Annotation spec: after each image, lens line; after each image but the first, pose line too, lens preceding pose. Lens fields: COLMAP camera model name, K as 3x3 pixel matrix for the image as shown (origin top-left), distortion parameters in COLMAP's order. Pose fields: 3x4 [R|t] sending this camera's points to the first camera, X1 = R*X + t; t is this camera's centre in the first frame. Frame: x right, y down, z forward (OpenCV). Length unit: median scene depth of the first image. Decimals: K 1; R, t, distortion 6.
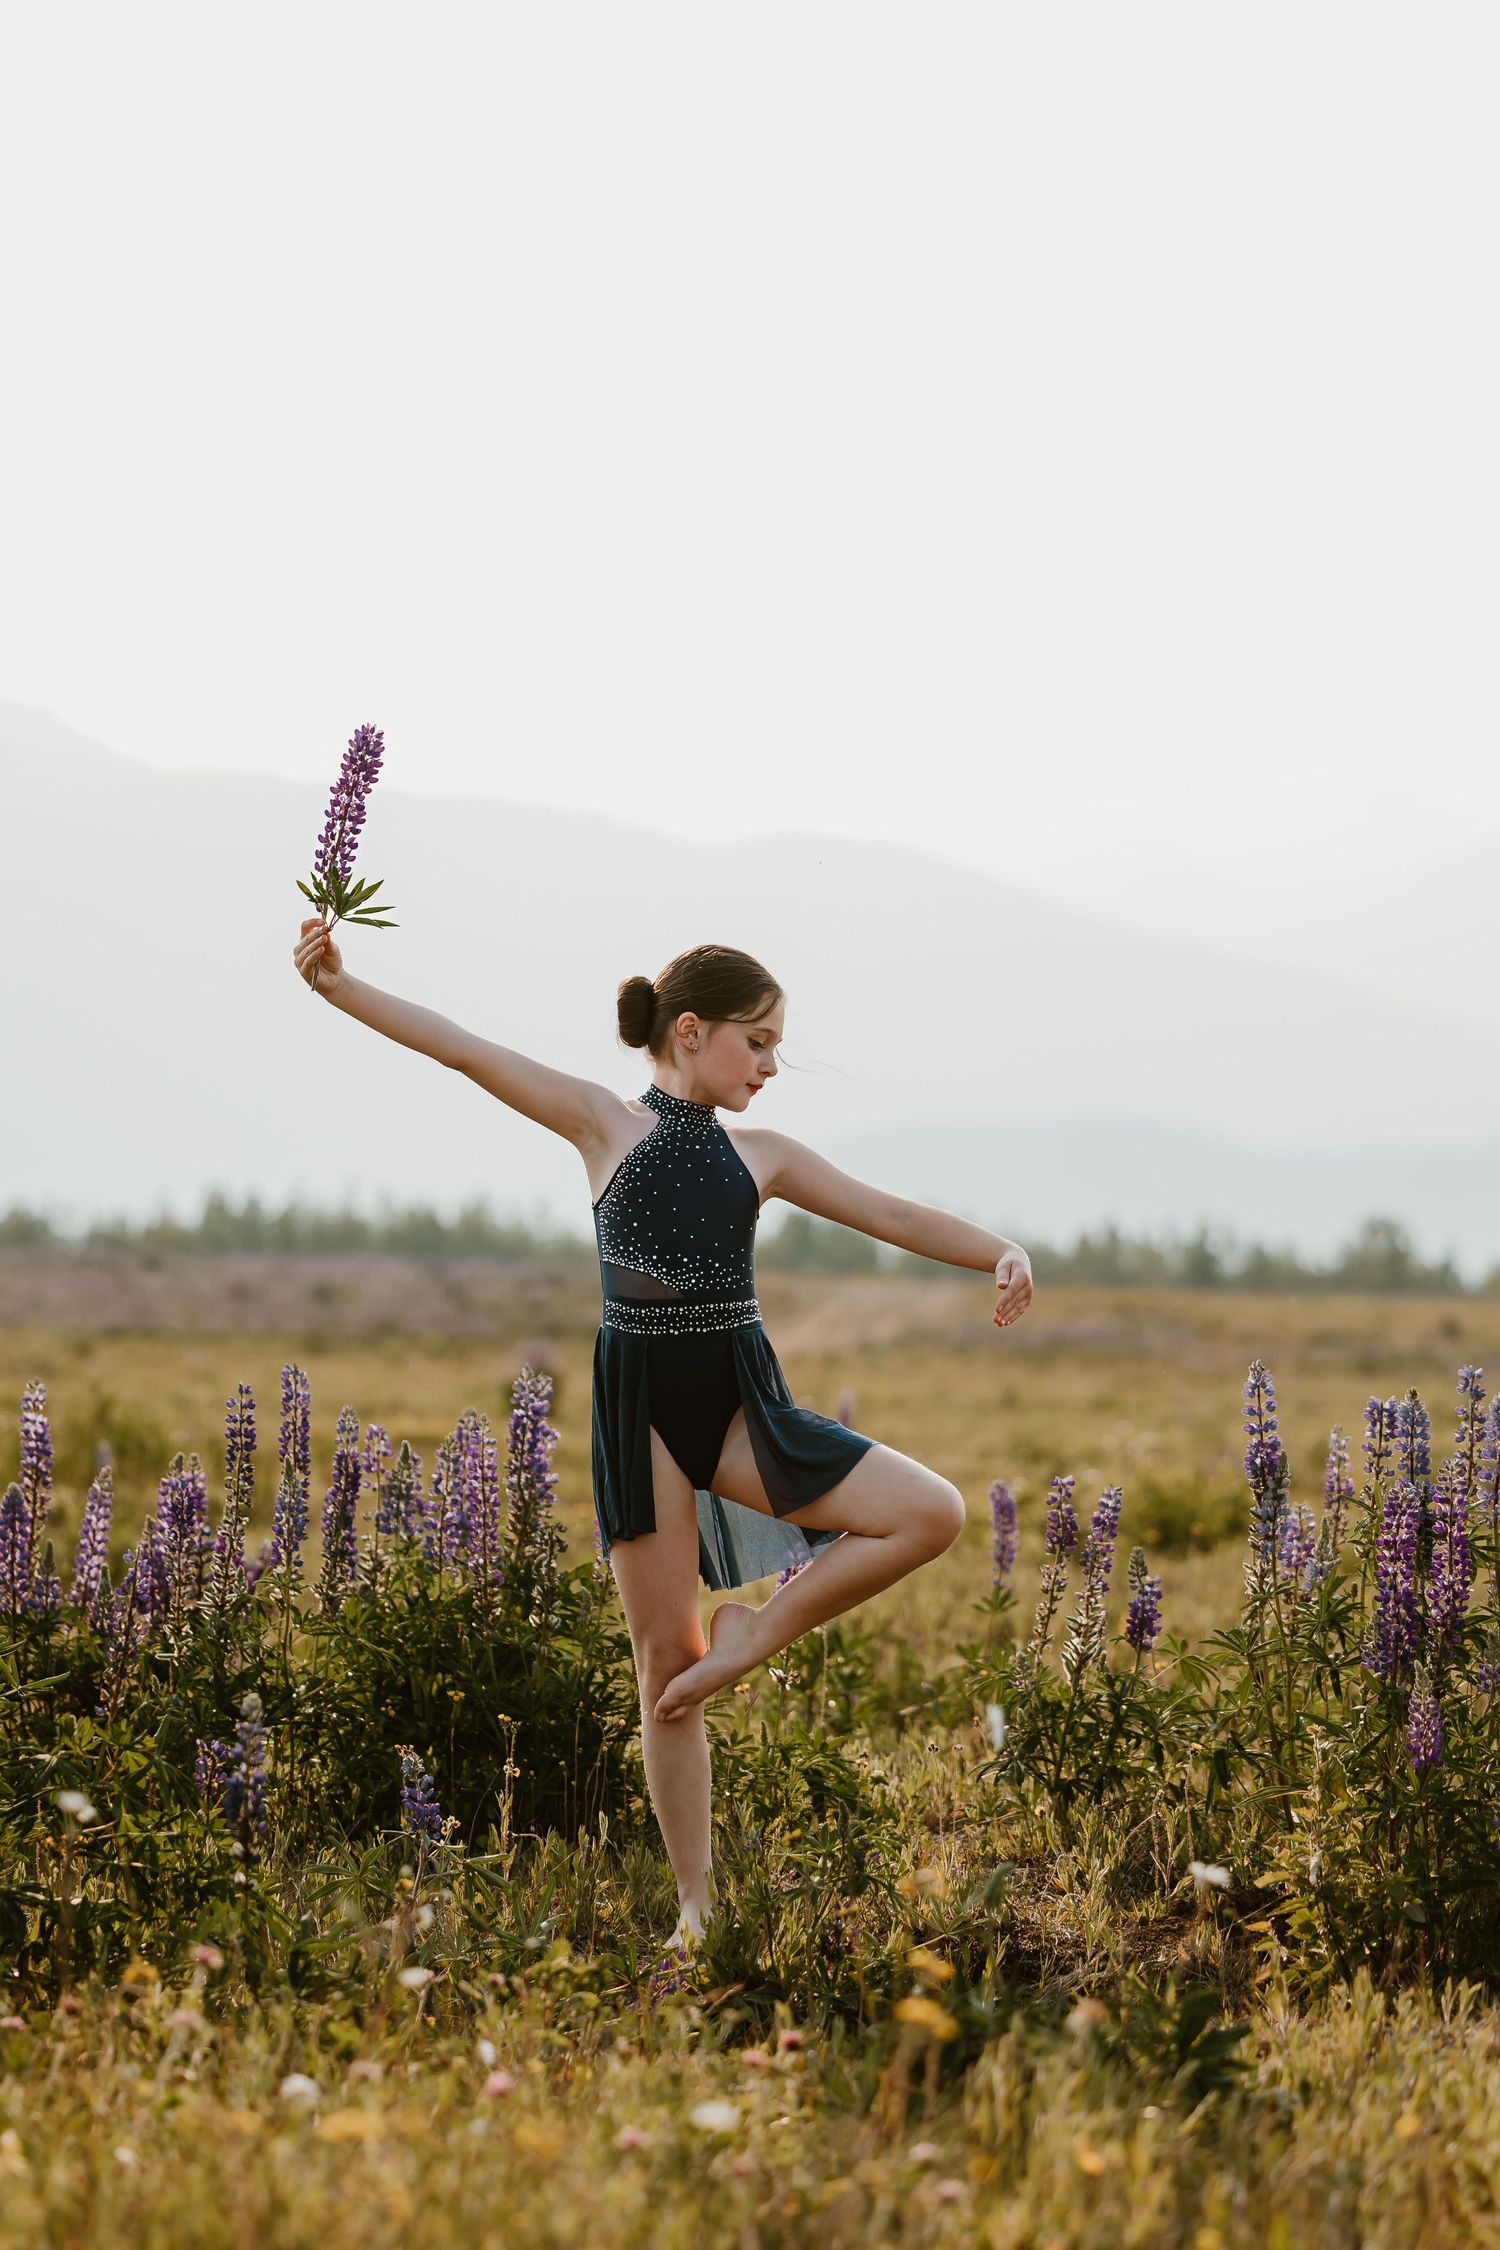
lens RADIAL K [[6572.1, 0, 752.6], [0, 6572.1, 1133.6], [0, 0, 1]] dist [0.080300, 0.000000]
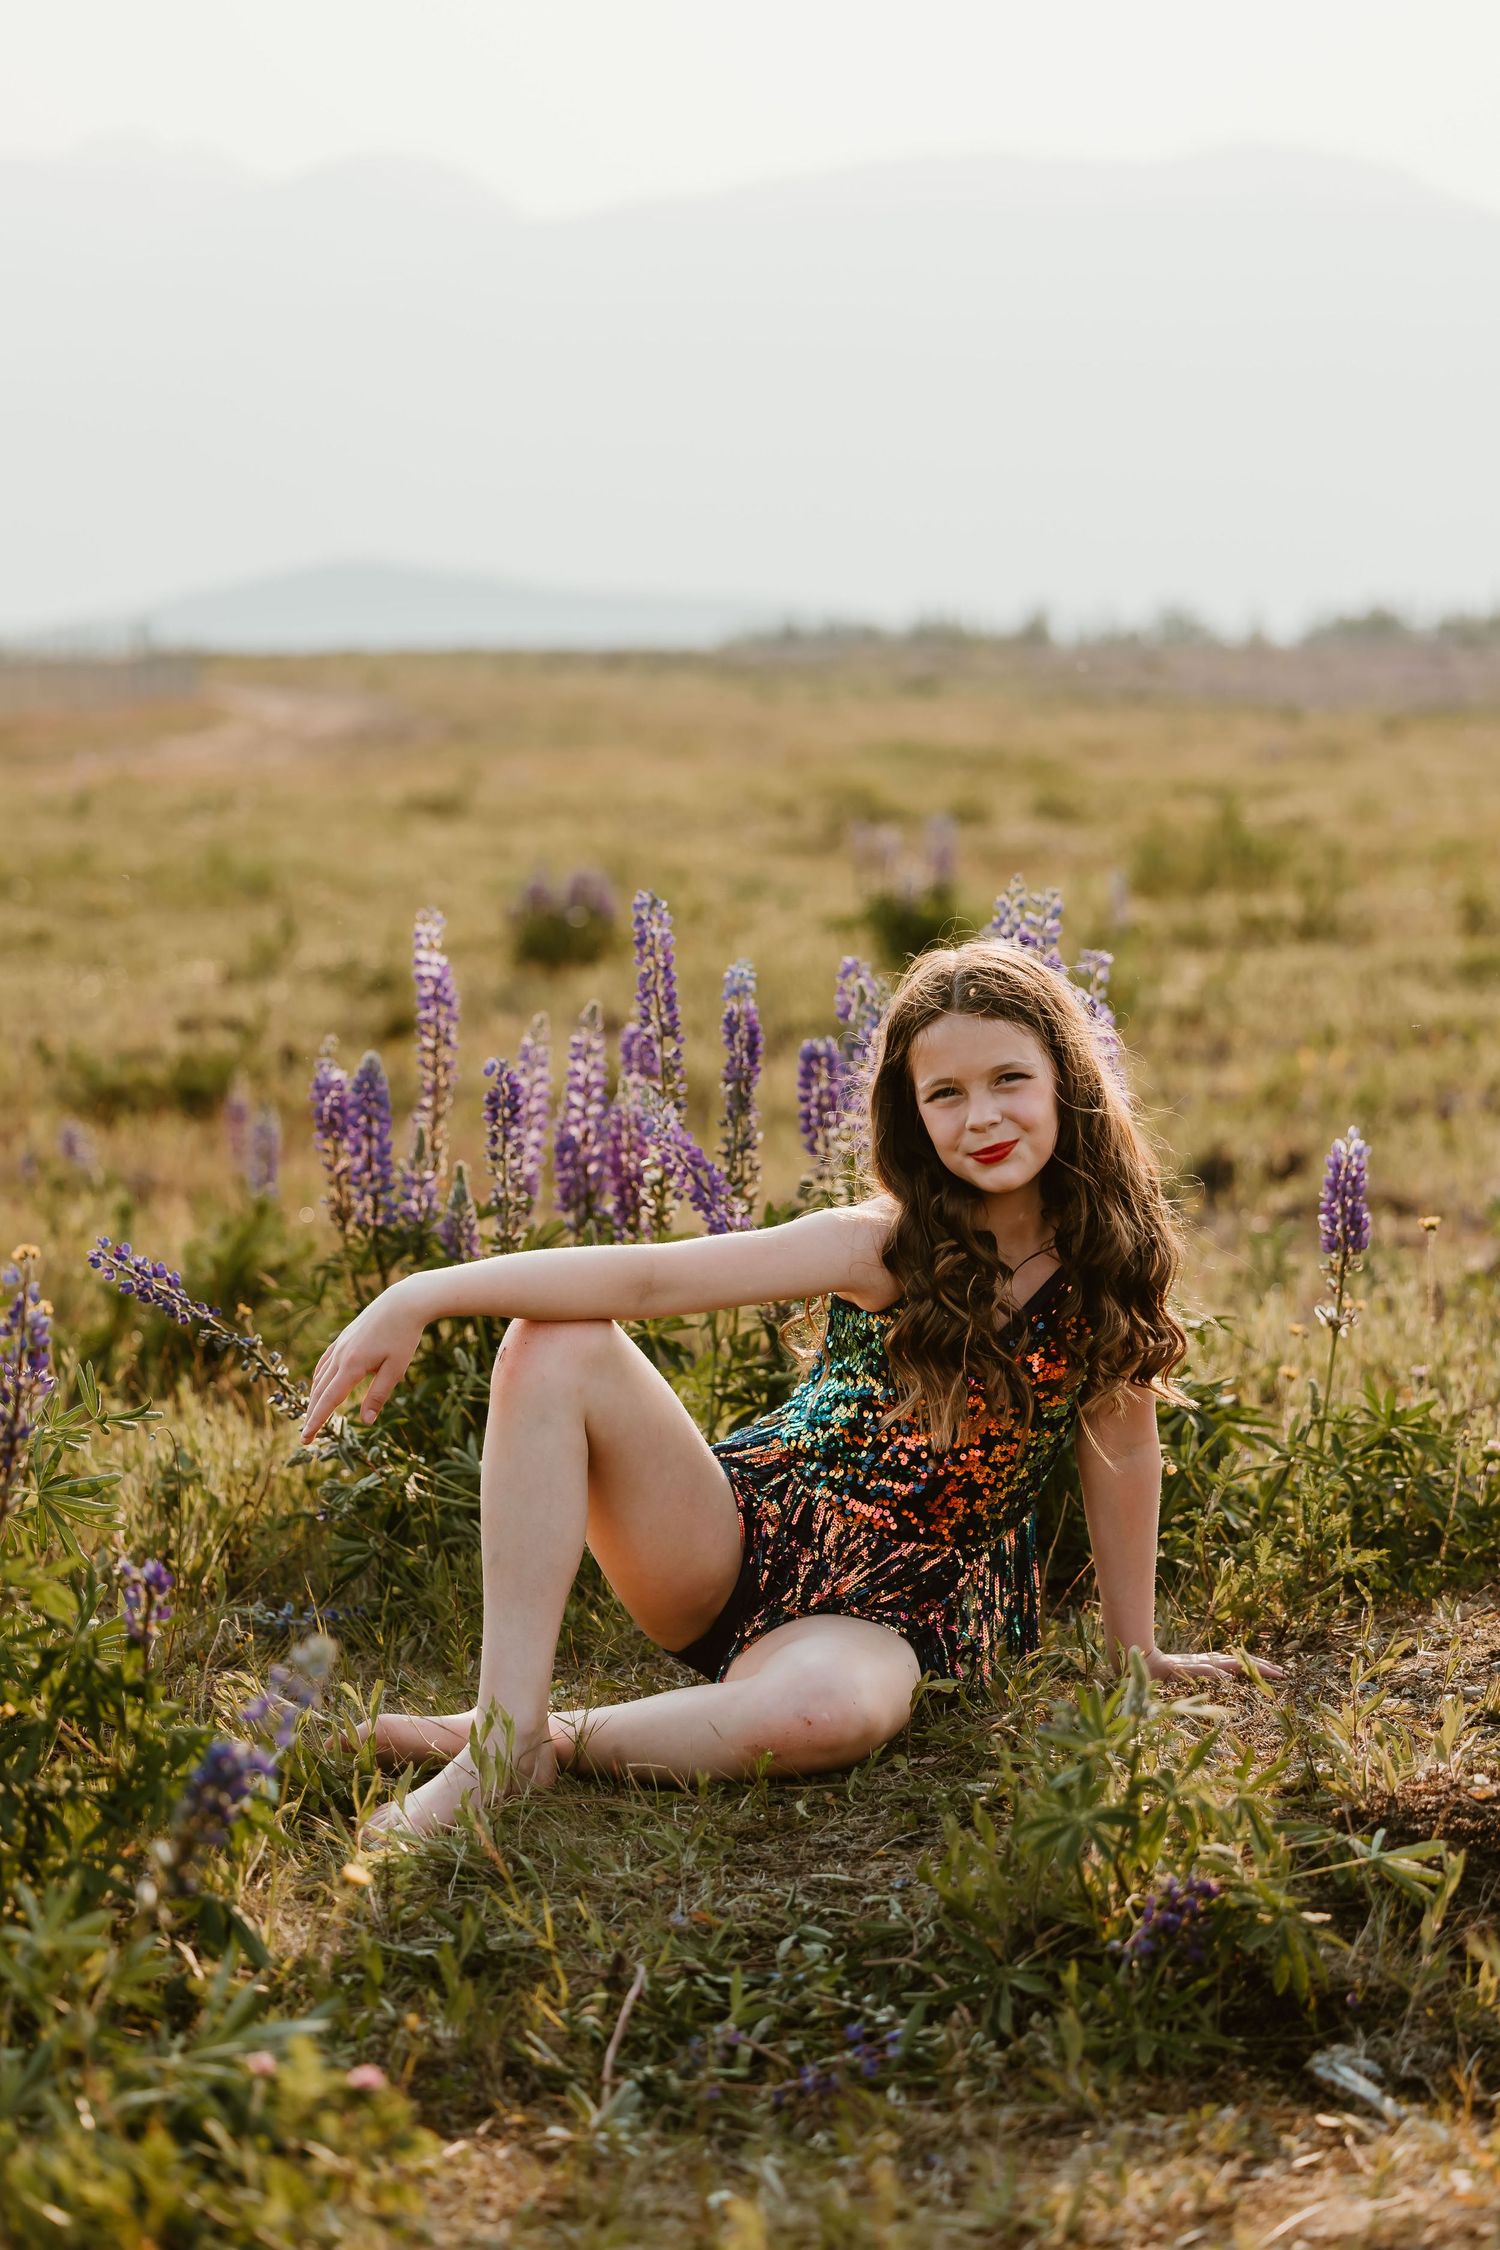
lens RADIAL K [[5541.0, 0, 762.9], [0, 5541.0, 1114.6], [0, 0, 1]] dist [0.031700, 0.000000]
pose [[0.973426, -0.023016, -0.227843, 0.078888], [0.046477, 0.994086, 0.098146, 0.000049], [0.224237, -0.106127, 0.968739, 0.407073]]
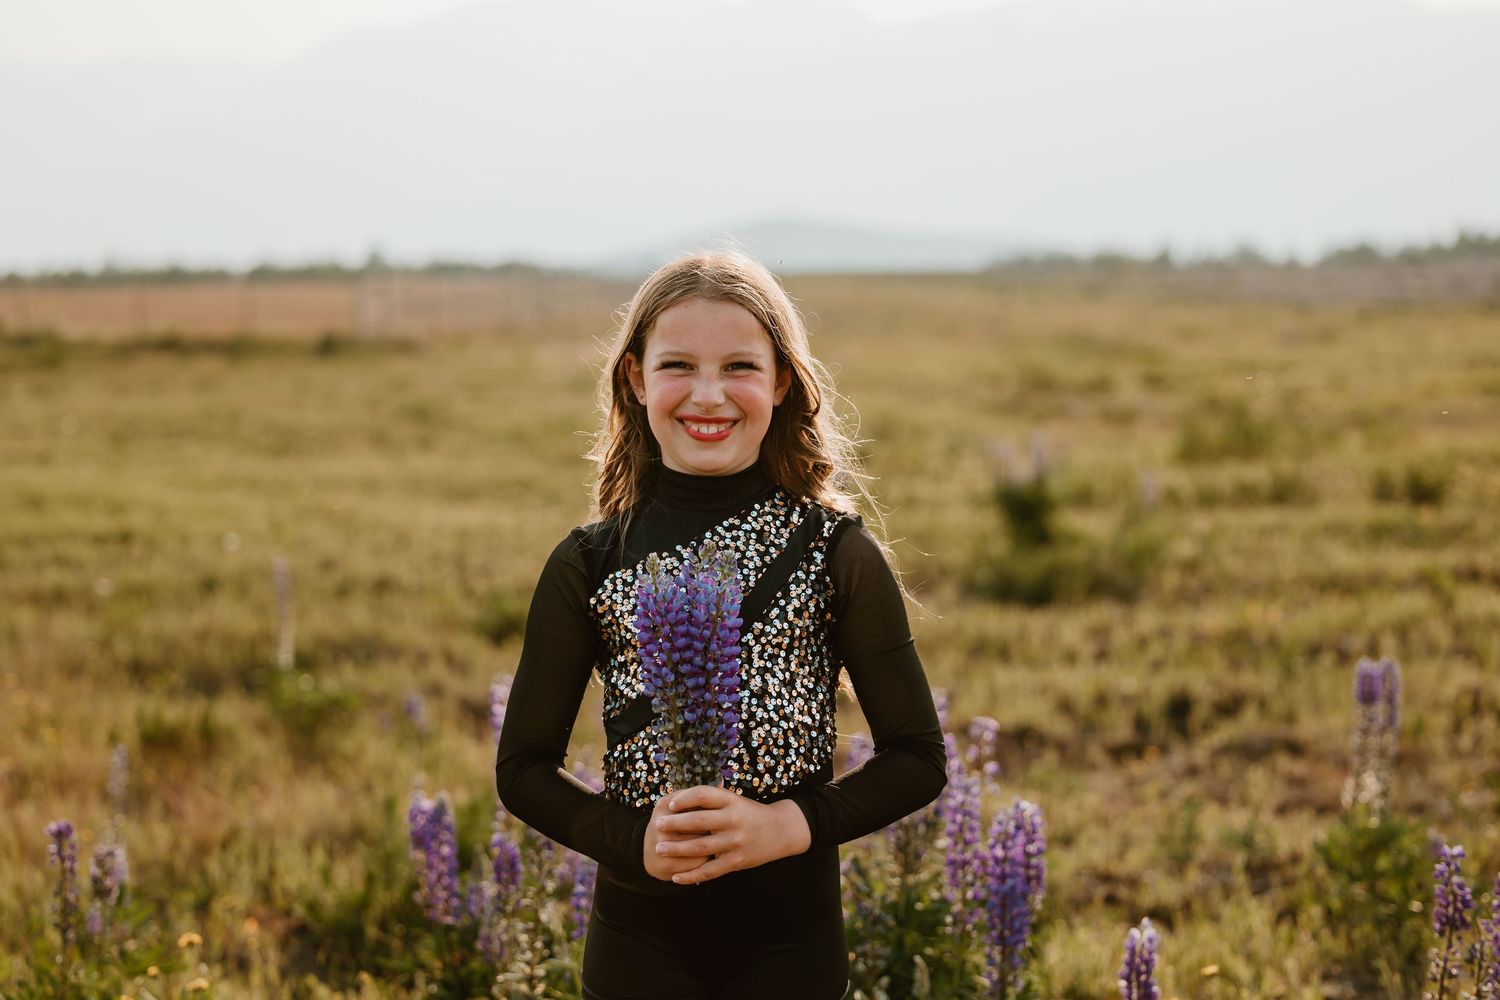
lens RADIAL K [[3098.5, 0, 749.3], [0, 3098.5, 500.4], [0, 0, 1]] dist [0.031406, 0.000000]
pose [[0.950489, -0.021845, -0.309990, 0.085160], [0.051205, 0.994901, 0.086894, -0.031906], [0.306511, -0.098464, 0.946761, 0.583654]]
